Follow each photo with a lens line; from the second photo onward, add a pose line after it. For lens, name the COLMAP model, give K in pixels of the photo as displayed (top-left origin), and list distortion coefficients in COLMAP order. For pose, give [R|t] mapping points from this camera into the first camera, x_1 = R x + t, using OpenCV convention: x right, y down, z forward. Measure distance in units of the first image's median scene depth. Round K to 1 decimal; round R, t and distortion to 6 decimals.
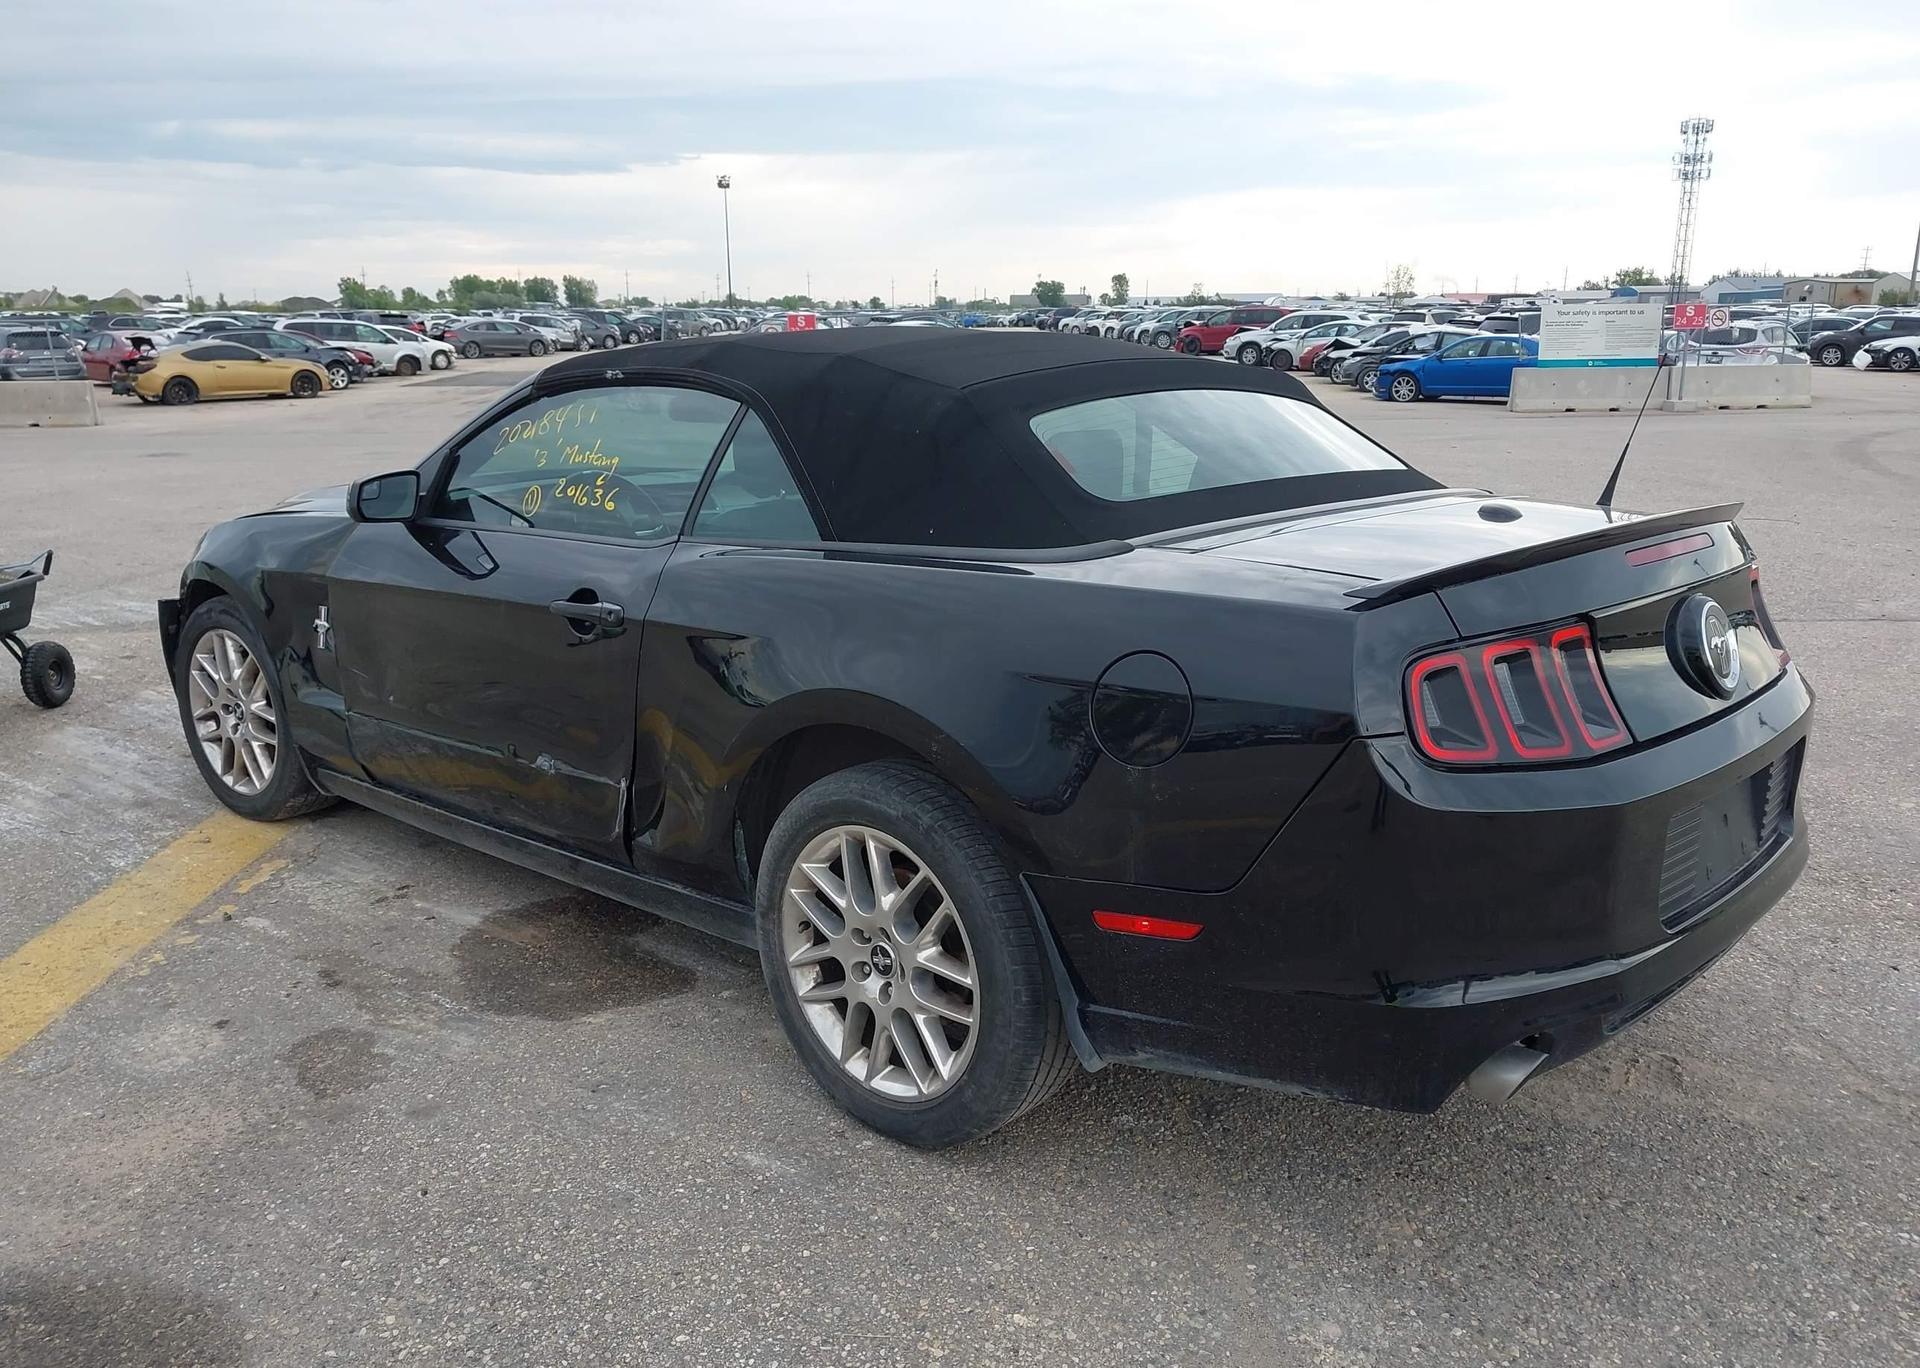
lens RADIAL K [[1511.8, 0, 948.2], [0, 1511.8, 674.3], [0, 0, 1]] dist [0.030127, -0.040689]
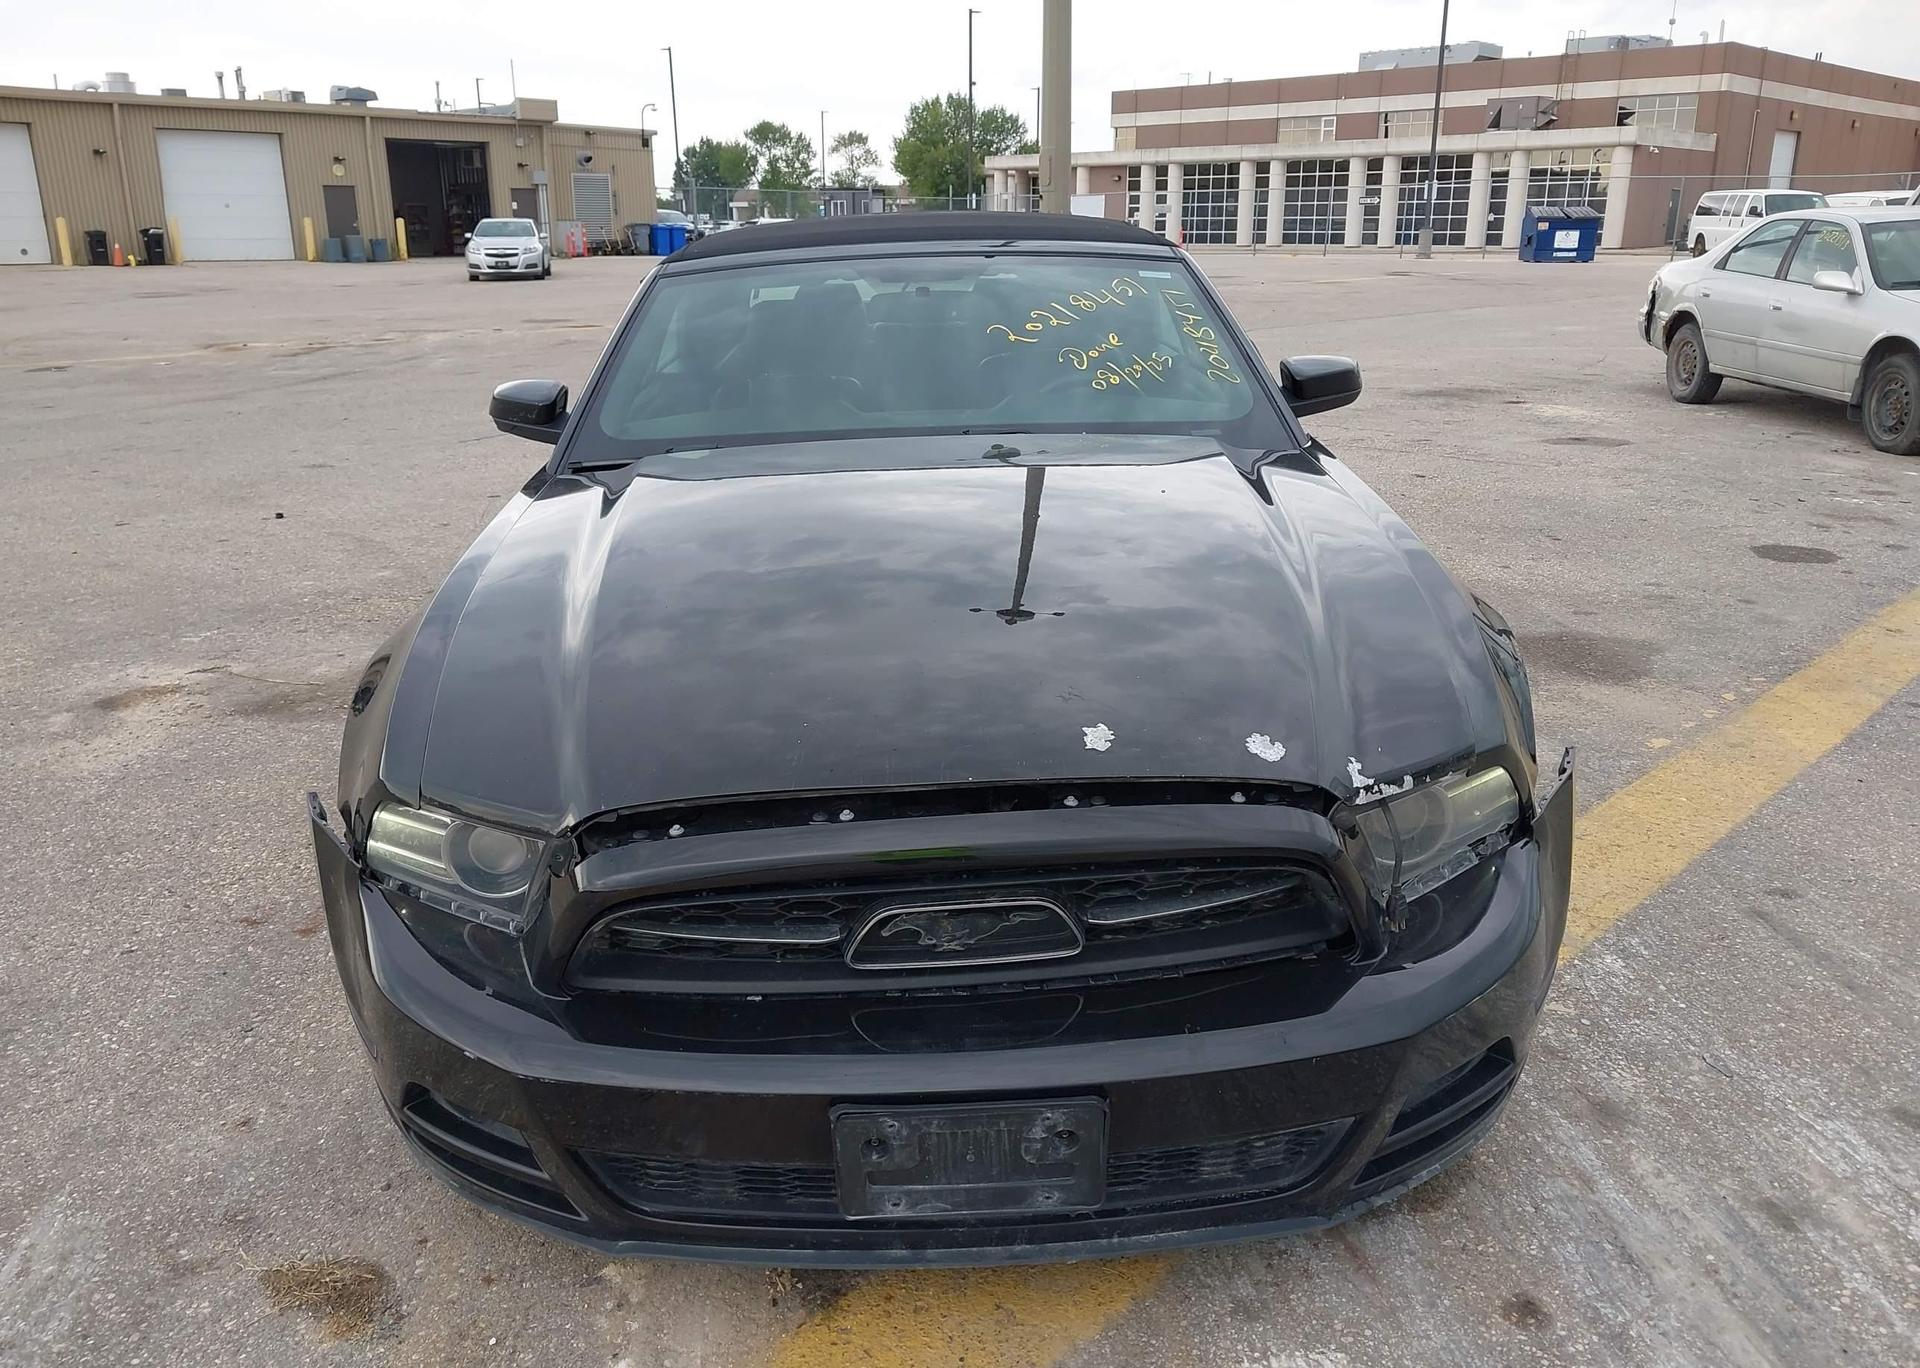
lens RADIAL K [[1511.8, 0, 949.2], [0, 1511.8, 683.7], [0, 0, 1]] dist [0.030127, -0.040689]
pose [[-0.703790, -0.195242, 0.683052, -0.102570], [0.171246, 0.886515, 0.429844, -0.045802], [-0.689460, 0.419490, -0.590486, 0.205820]]
